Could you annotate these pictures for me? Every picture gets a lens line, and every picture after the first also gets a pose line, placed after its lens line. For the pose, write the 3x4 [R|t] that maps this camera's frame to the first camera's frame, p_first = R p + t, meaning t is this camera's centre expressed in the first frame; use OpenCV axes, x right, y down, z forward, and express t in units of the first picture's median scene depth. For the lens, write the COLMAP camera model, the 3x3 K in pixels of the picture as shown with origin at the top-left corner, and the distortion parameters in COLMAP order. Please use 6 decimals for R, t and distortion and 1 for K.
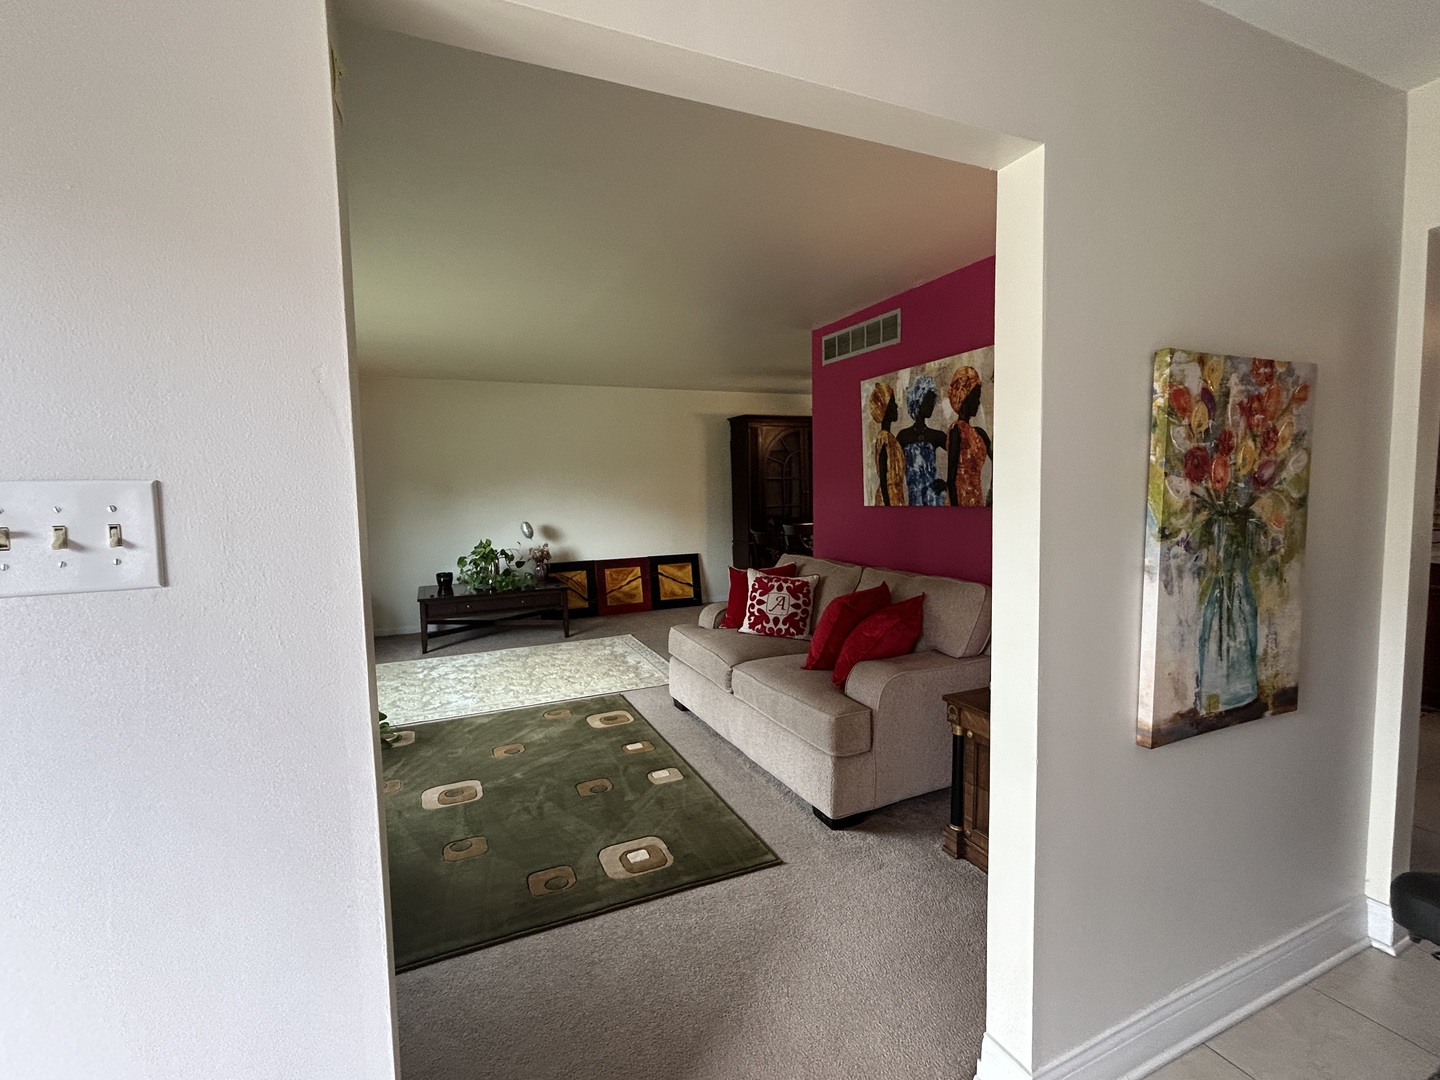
lens RADIAL K [[666.9, 0, 716.1], [0, 666.9, 534.1], [0, 0, 1]] dist [-0.006196, 0.000383]
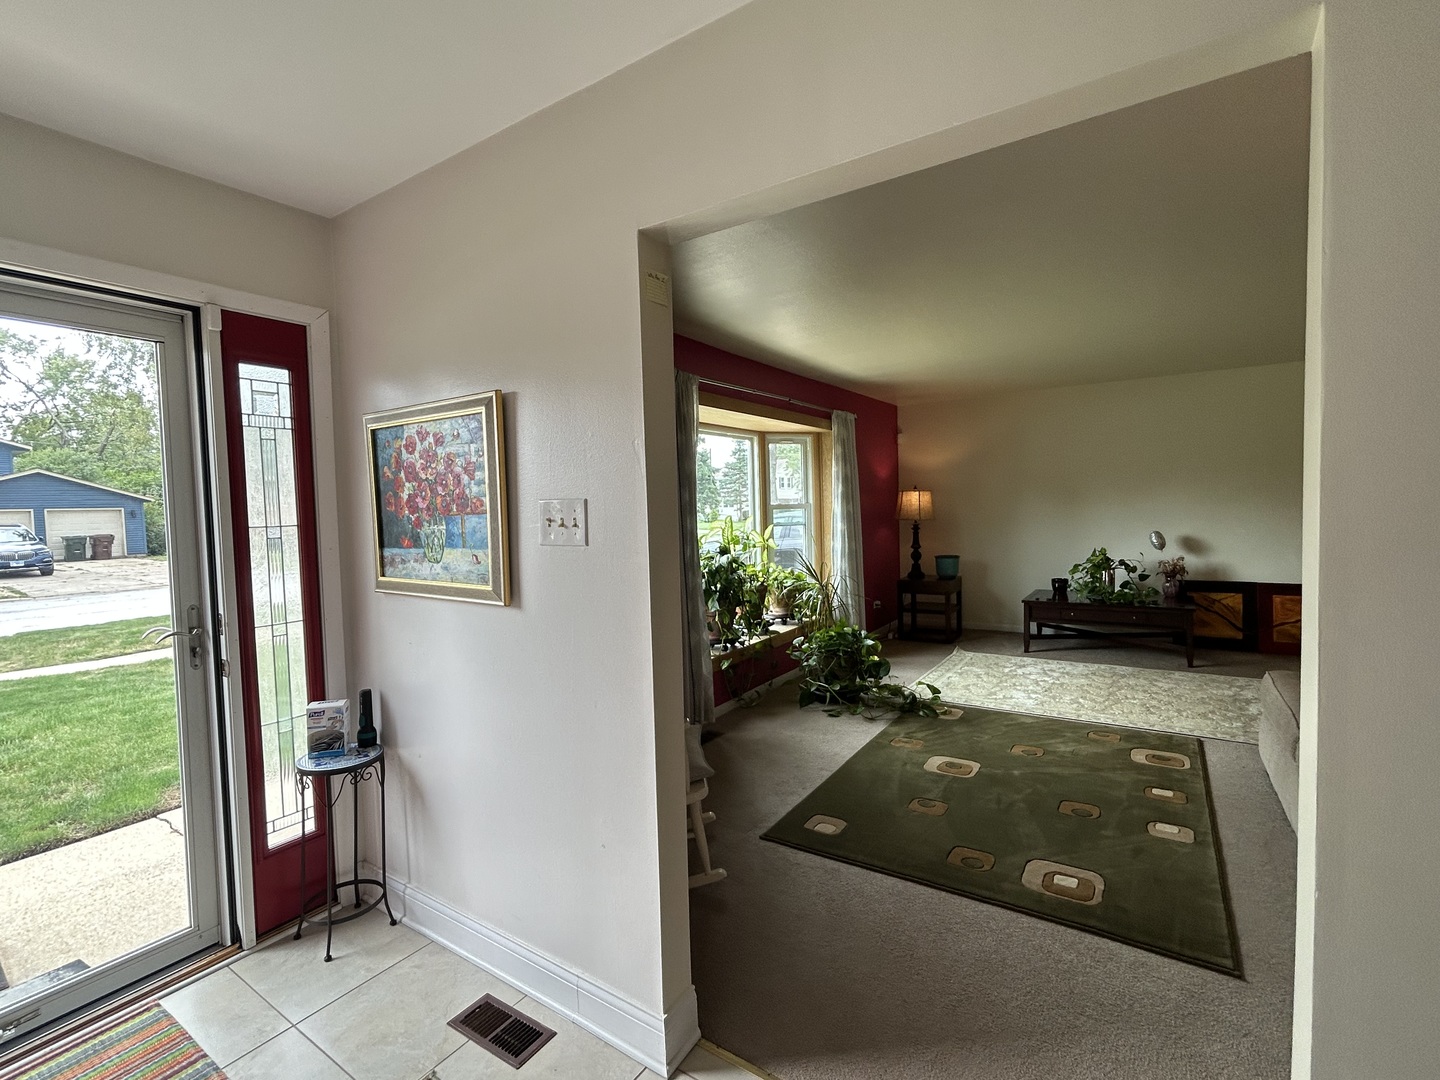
lens RADIAL K [[666.9, 0, 716.1], [0, 666.9, 534.1], [0, 0, 1]] dist [-0.006196, 0.000383]
pose [[0.533168, 0.043754, -0.844877, 0.607087], [-0.049411, 0.998567, 0.020532, -0.013445], [0.844565, 0.030799, 0.534567, 0.077665]]
